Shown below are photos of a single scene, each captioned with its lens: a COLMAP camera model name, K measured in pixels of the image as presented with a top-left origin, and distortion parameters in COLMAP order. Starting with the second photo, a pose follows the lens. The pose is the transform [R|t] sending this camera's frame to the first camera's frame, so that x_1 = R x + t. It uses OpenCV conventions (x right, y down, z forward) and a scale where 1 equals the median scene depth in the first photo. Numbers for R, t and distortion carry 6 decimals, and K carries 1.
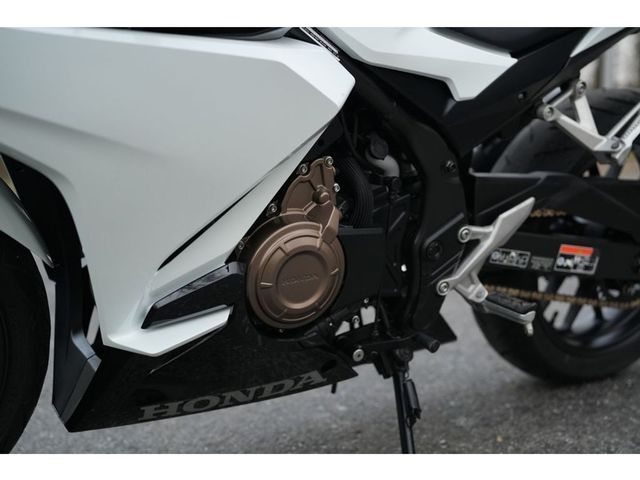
lens RADIAL K [[885.8, 0, 320.0], [0, 885.8, 240.0], [0, 0, 1]] dist [-0.082271, 0.929096]
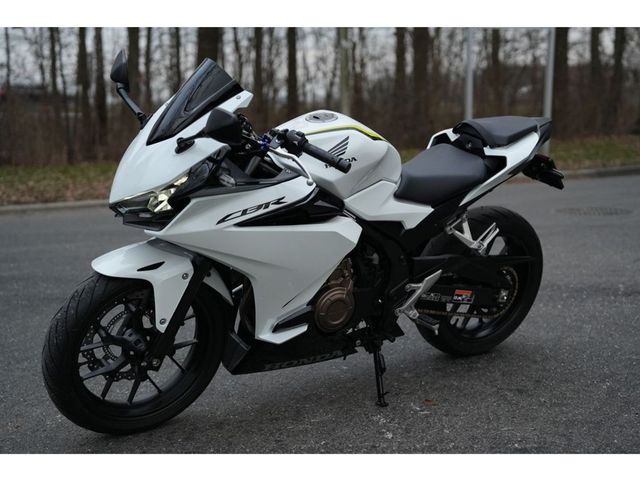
lens RADIAL K [[885.8, 0, 320.0], [0, 885.8, 240.0], [0, 0, 1]] dist [-0.082271, 0.929096]
pose [[0.998985, 0.020823, 0.039949, -0.139423], [-0.022329, 0.999042, 0.037640, -0.198392], [-0.039127, -0.038493, 0.998493, -1.135662]]
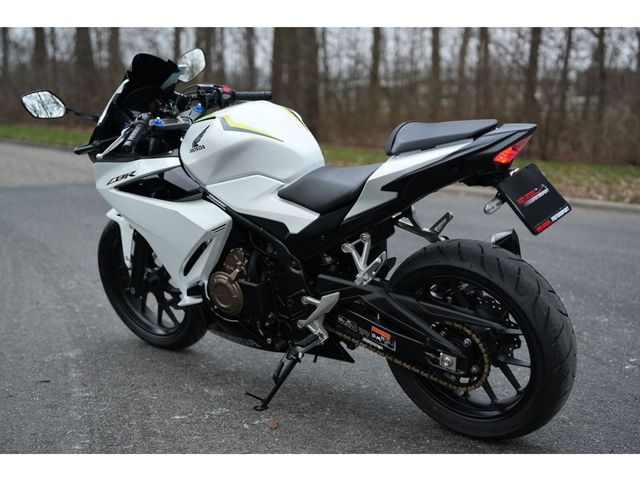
lens RADIAL K [[885.8, 0, 320.0], [0, 885.8, 240.0], [0, 0, 1]] dist [-0.082271, 0.929096]
pose [[0.324275, 0.196226, -0.925387, 1.947601], [-0.144147, 0.977075, 0.156674, -0.445234], [0.934916, 0.082586, 0.345126, 0.342339]]
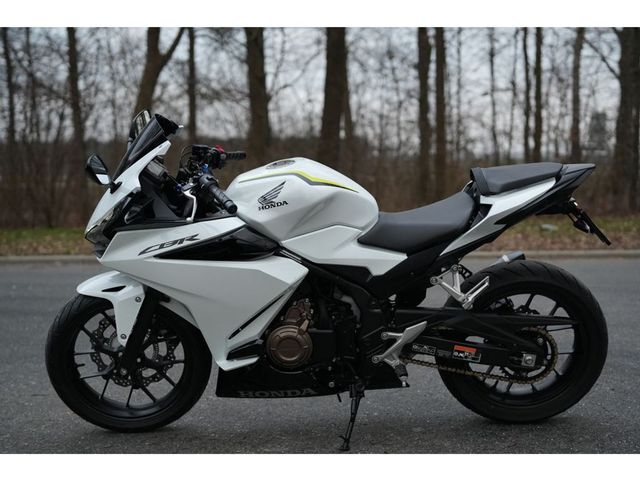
lens RADIAL K [[885.8, 0, 320.0], [0, 885.8, 240.0], [0, 0, 1]] dist [-0.082271, 0.929096]
pose [[0.849703, 0.061574, -0.523654, 1.127207], [-0.073553, 0.997289, -0.002084, -0.219707], [0.522106, 0.040287, 0.851928, -0.903452]]
